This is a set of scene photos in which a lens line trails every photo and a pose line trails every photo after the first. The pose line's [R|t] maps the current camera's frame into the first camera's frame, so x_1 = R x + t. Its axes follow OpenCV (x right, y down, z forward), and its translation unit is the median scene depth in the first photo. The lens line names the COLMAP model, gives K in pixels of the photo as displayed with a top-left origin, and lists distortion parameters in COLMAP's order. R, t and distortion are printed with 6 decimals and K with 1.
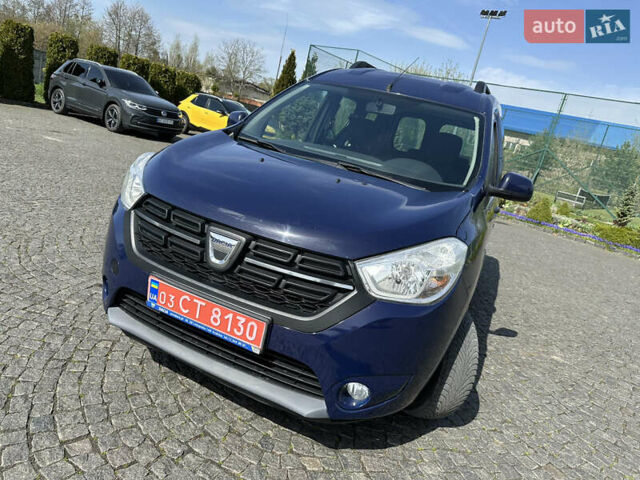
lens RADIAL K [[450.4, 0, 324.1], [0, 450.4, 238.8], [0, 0, 1]] dist [0.042975, -0.057917]
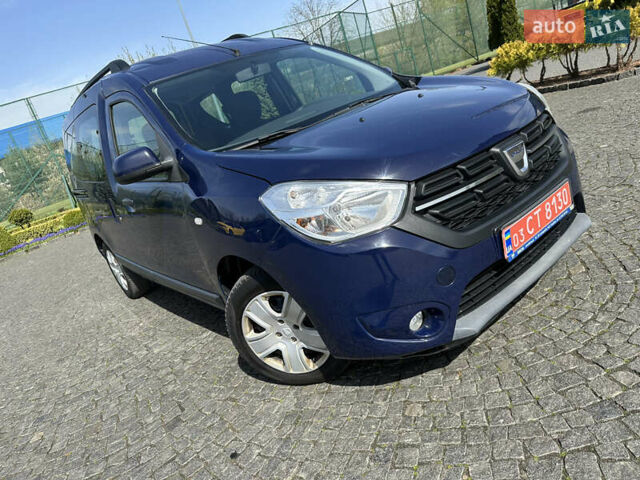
lens RADIAL K [[450.4, 0, 321.9], [0, 450.4, 242.2], [0, 0, 1]] dist [0.042975, -0.057917]
pose [[0.370037, -0.597492, 0.711390, -1.178322], [0.591136, 0.742158, 0.315848, -0.403357], [-0.716680, 0.303653, 0.627825, 0.697013]]
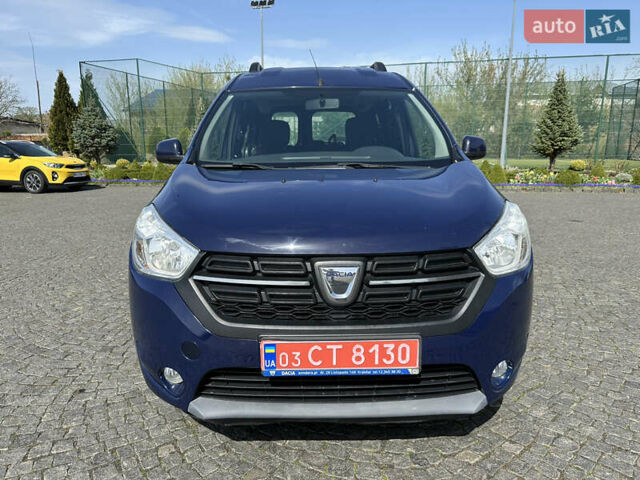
lens RADIAL K [[450.4, 0, 318.1], [0, 450.4, 238.4], [0, 0, 1]] dist [0.042975, -0.057917]
pose [[0.885176, -0.302019, 0.353904, -0.531433], [0.300178, 0.951896, 0.061545, -0.121745], [-0.355468, 0.051756, 0.933255, 0.166361]]
